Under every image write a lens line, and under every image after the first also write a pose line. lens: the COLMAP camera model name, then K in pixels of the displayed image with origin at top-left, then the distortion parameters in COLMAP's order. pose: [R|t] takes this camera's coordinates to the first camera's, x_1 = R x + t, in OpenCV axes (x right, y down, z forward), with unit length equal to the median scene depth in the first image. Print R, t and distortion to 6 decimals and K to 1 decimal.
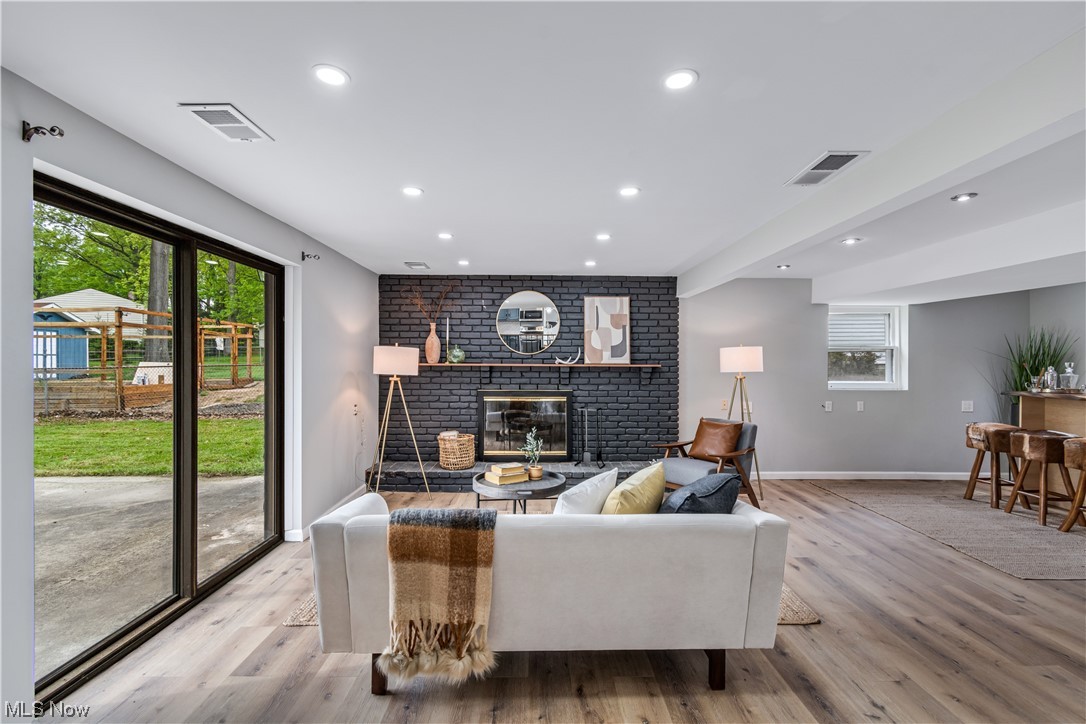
lens RADIAL K [[476.3, 0, 545.5], [0, 476.3, 361.8], [0, 0, 1]] dist [0.007378, -0.000707]
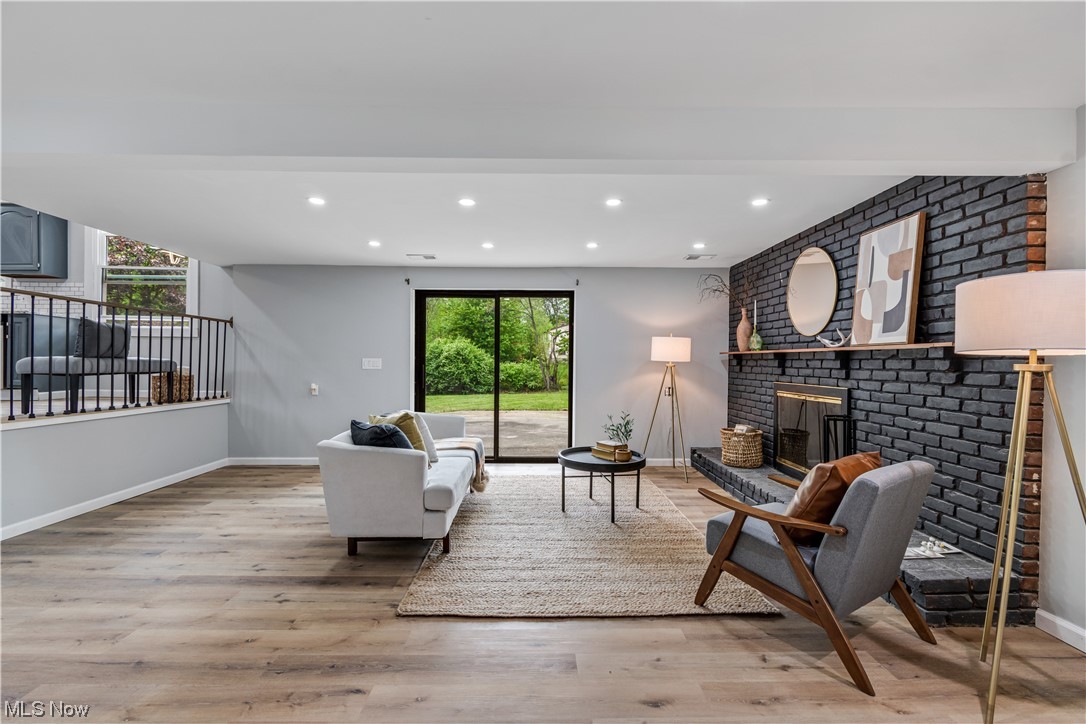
lens RADIAL K [[476.3, 0, 546.5], [0, 476.3, 364.3], [0, 0, 1]] dist [0.007378, -0.000707]
pose [[0.002163, 0.002494, -0.999995, 0.697656], [-0.004607, 0.999986, 0.002484, 0.028128], [0.999987, 0.004601, 0.002175, 0.600786]]
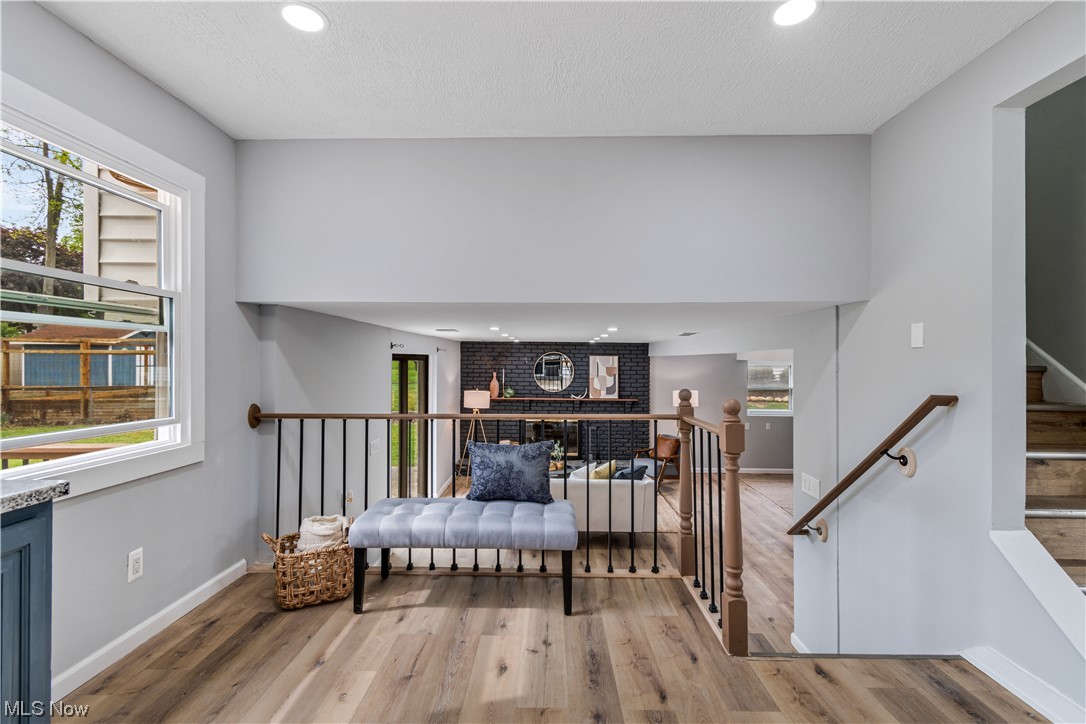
lens RADIAL K [[476.3, 0, 544.1], [0, 476.3, 361.5], [0, 0, 1]] dist [0.007378, -0.000707]
pose [[0.999456, 0.005682, -0.032483, -0.018000], [-0.005600, 0.999981, 0.002636, -0.121747], [0.032498, -0.002452, 0.999469, -0.589422]]
